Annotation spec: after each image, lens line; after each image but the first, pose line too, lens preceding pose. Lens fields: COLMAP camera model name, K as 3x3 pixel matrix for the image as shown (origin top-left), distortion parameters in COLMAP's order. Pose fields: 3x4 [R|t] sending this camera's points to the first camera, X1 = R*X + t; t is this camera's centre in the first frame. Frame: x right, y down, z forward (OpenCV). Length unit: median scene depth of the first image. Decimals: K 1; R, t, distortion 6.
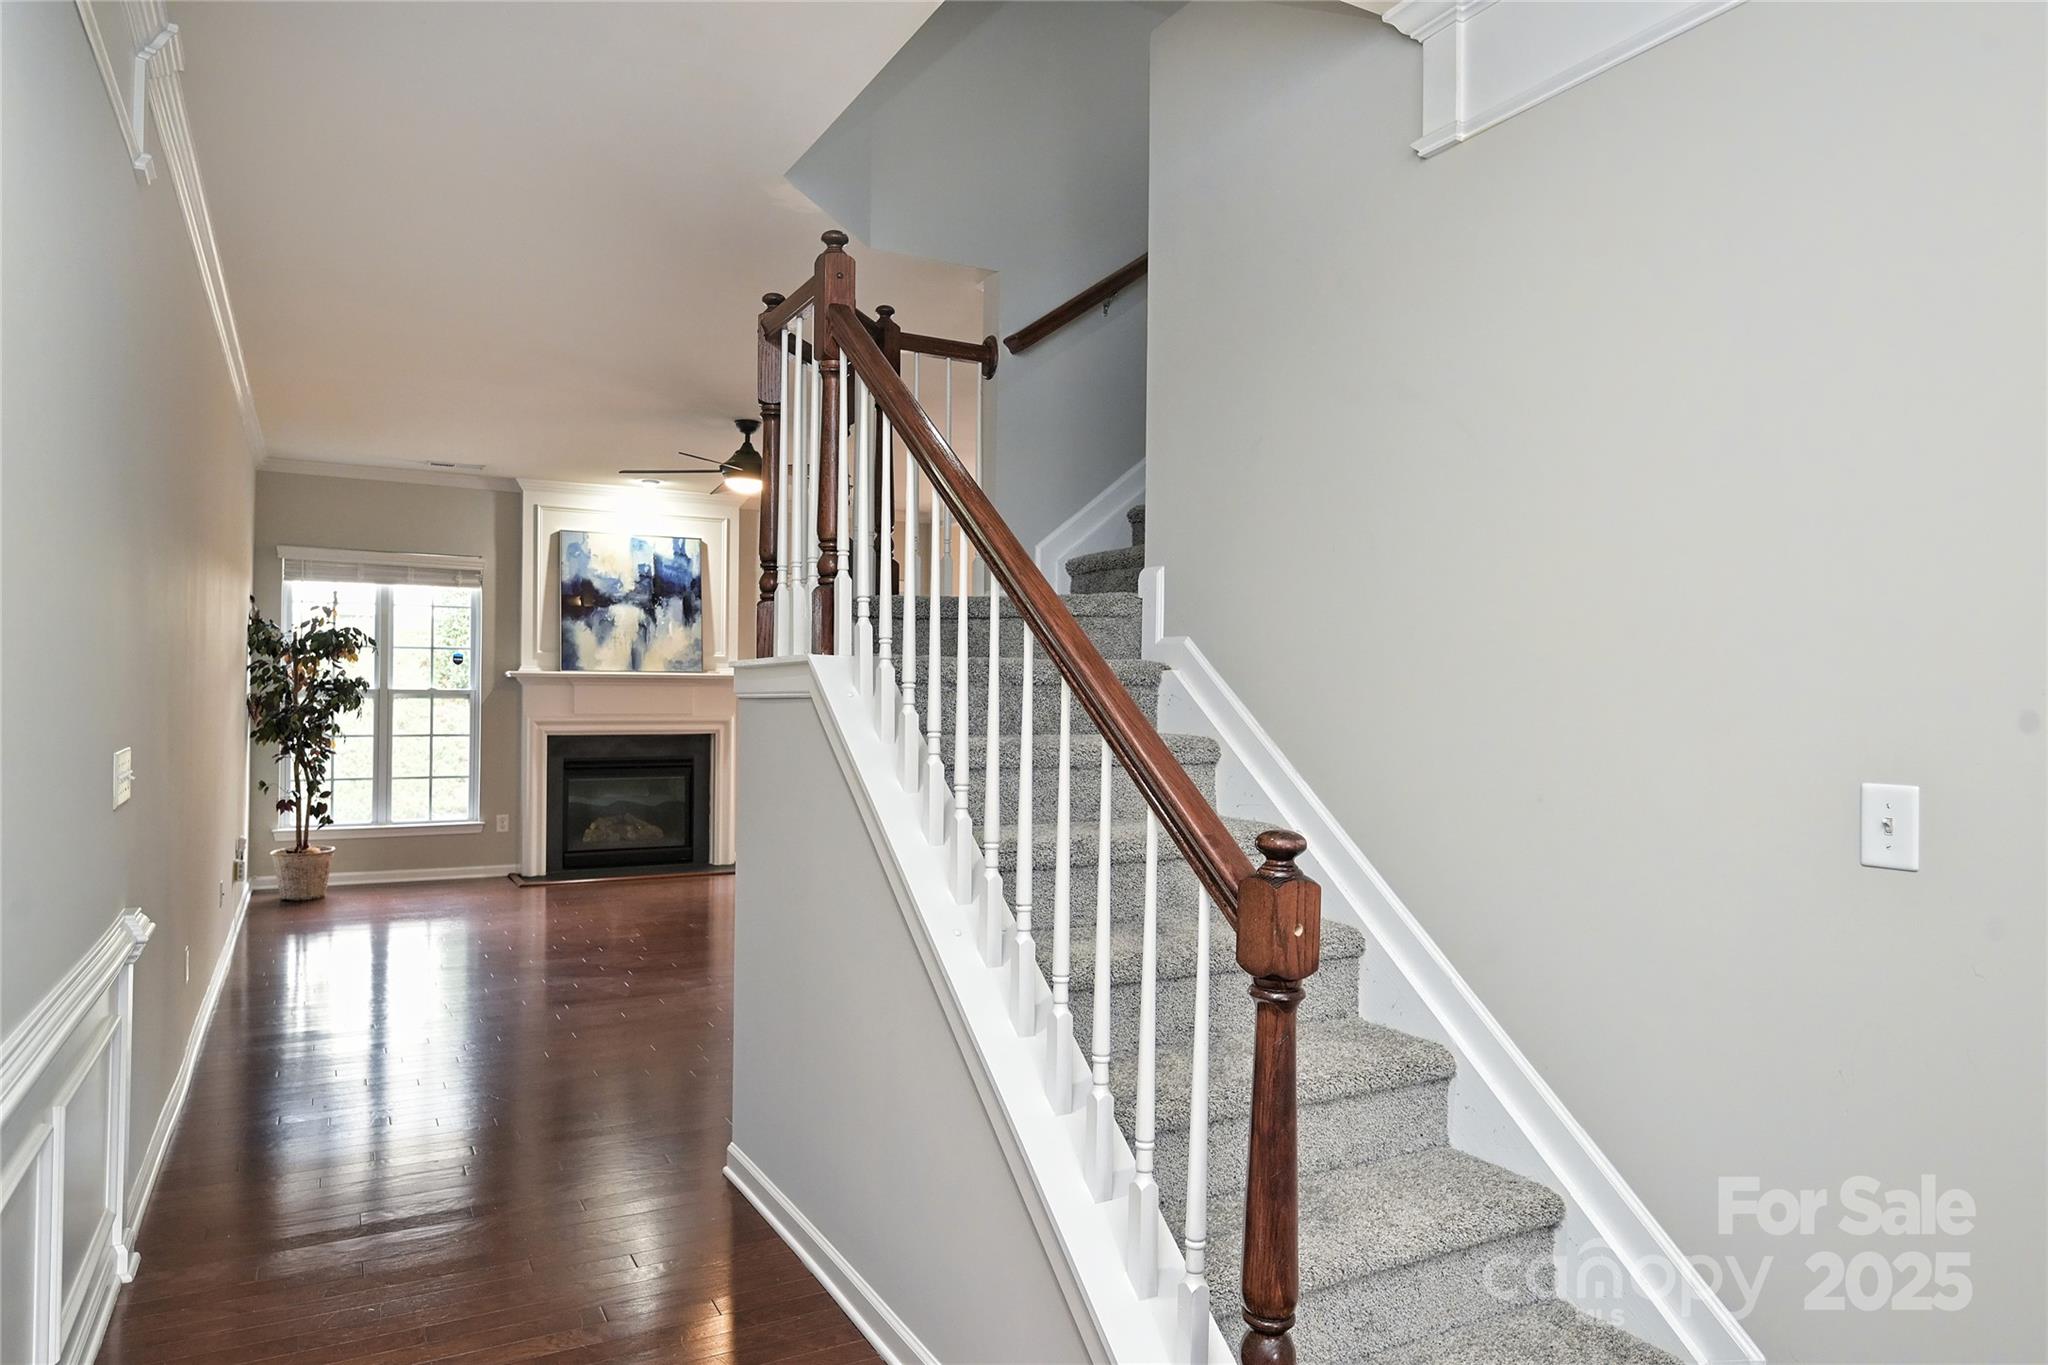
lens RADIAL K [[1268.3, 0, 1025.2], [0, 1268.3, 687.5], [0, 0, 1]] dist [0.000808, 0.002122]
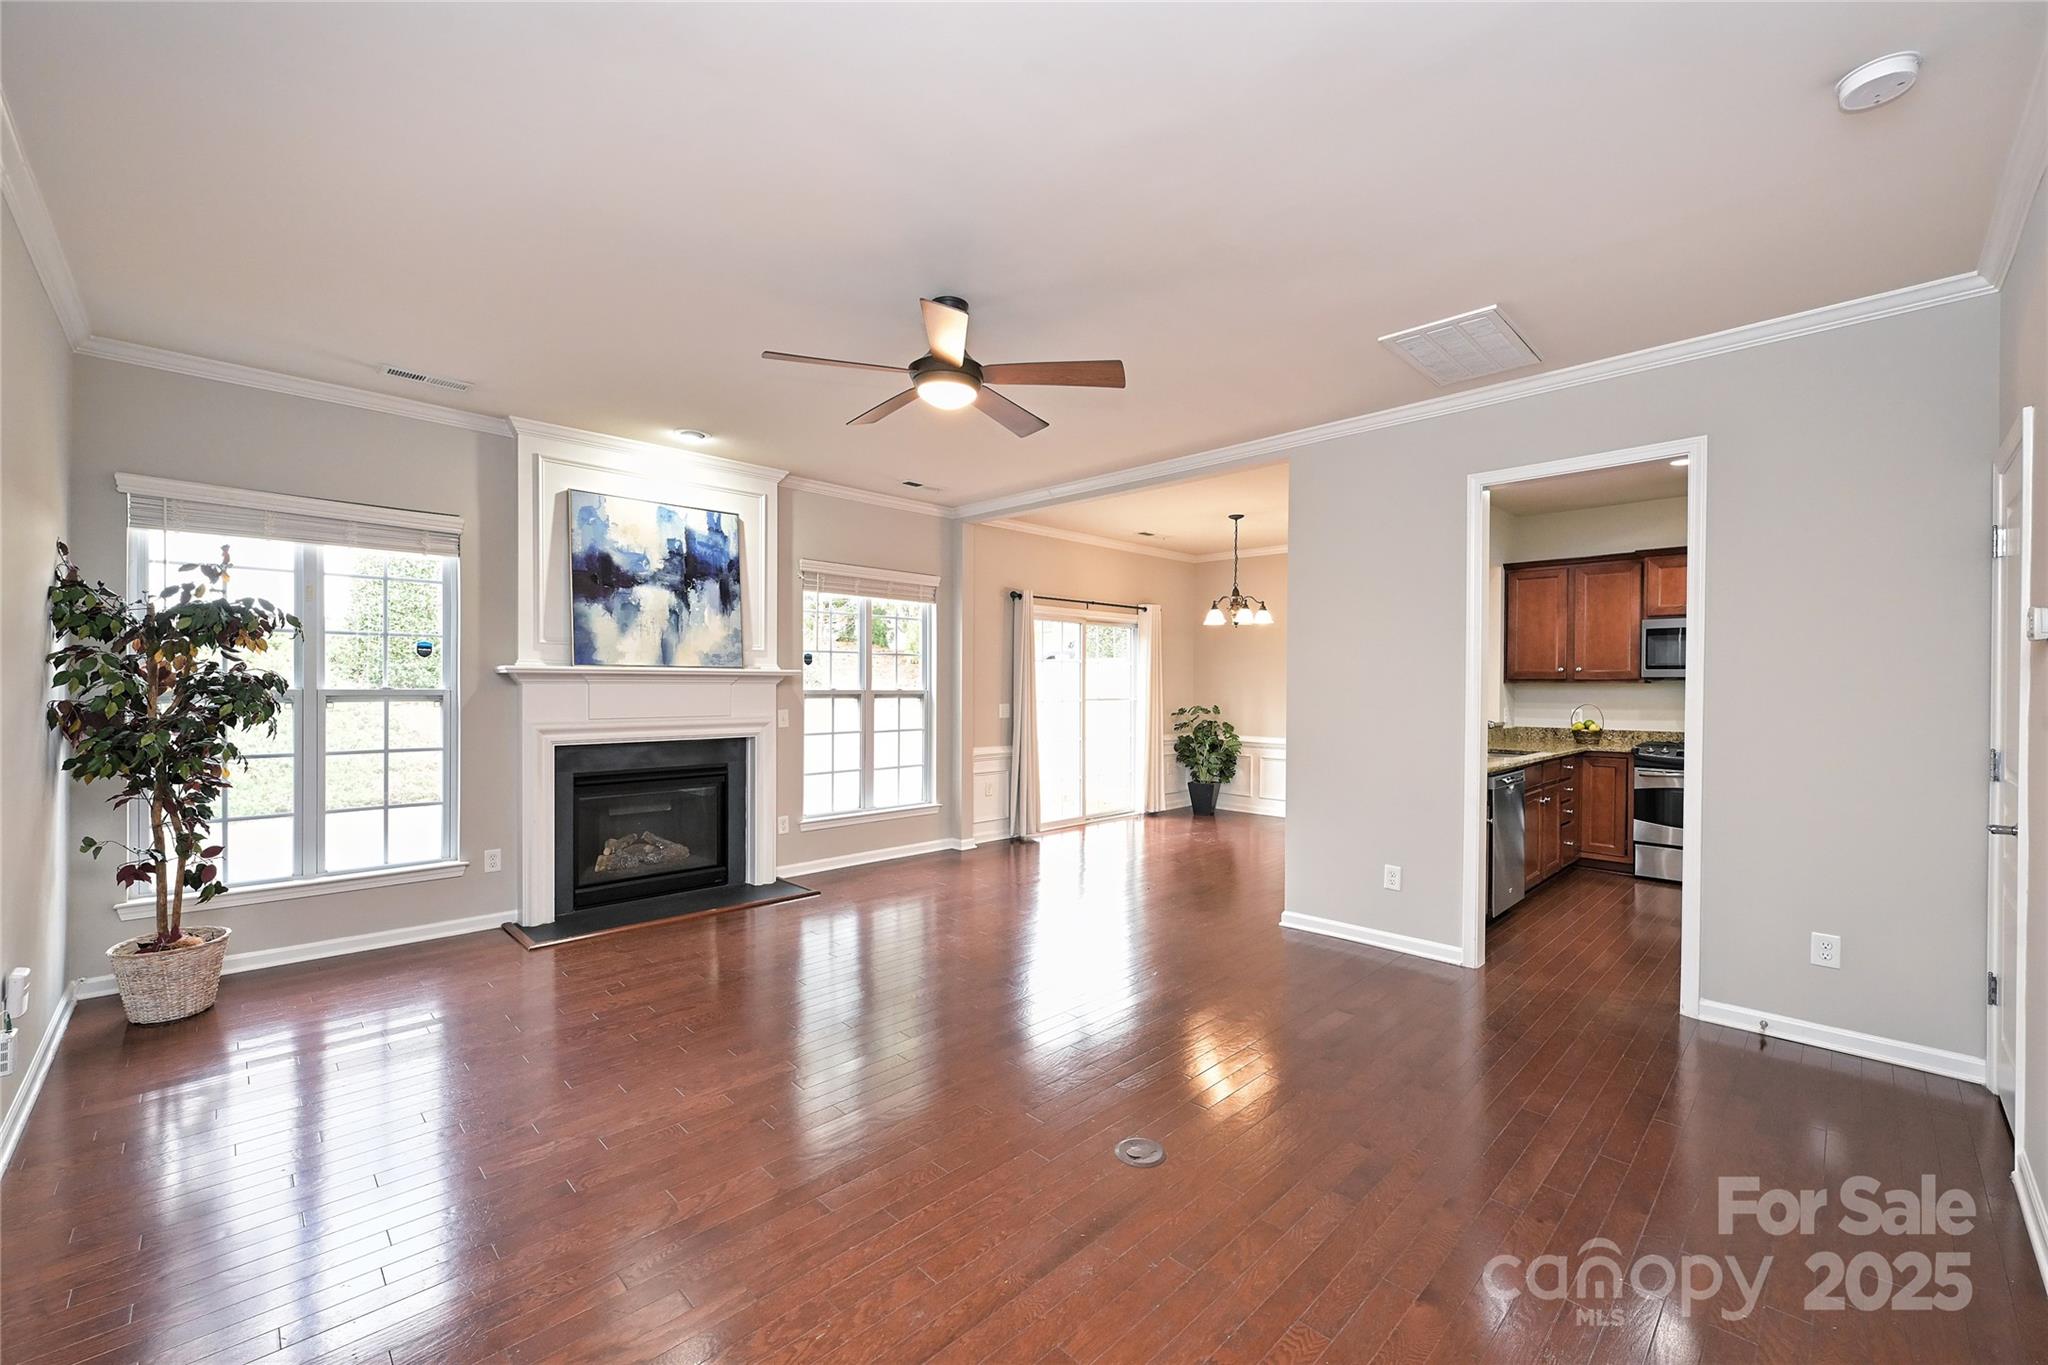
lens RADIAL K [[812.2, 0, 1016.1], [0, 812.2, 691.1], [0, 0, 1]] dist [-0.000670, 0.000568]
pose [[0.963690, -0.005313, 0.266972, -0.235082], [0.001187, 0.999877, 0.015614, -0.004522], [-0.267023, -0.014730, 0.963578, 0.434823]]
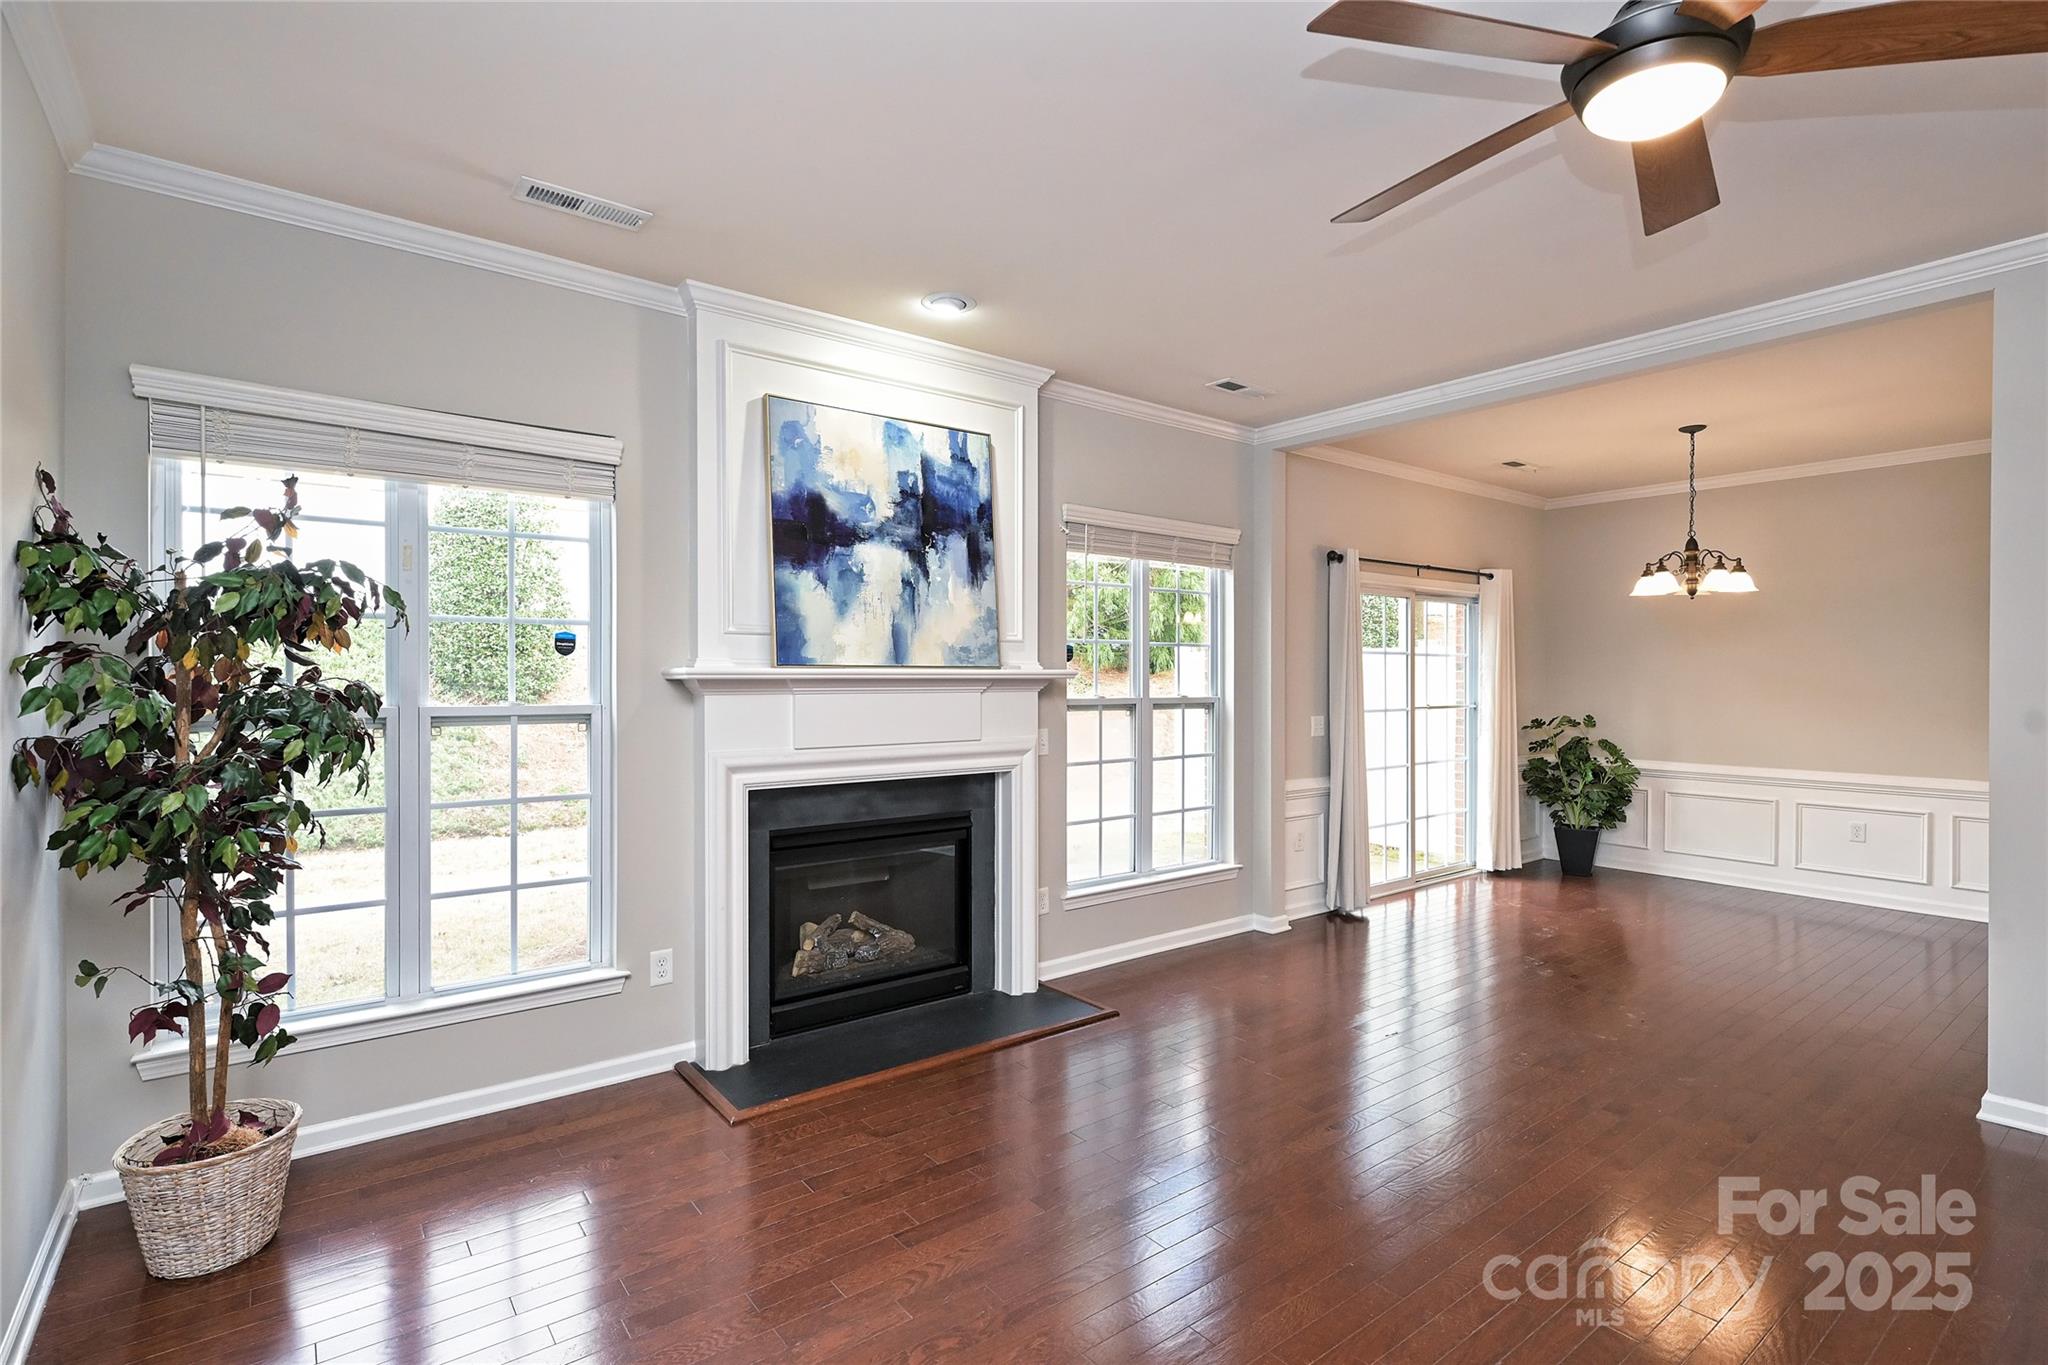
lens RADIAL K [[962.2, 0, 1022.8], [0, 962.2, 687.3], [0, 0, 1]] dist [0.002882, -0.001838]
pose [[0.988077, -0.008983, 0.153700, -0.328210], [0.006753, 0.999864, 0.015026, -0.009733], [-0.153814, -0.013809, 0.988003, 0.599925]]
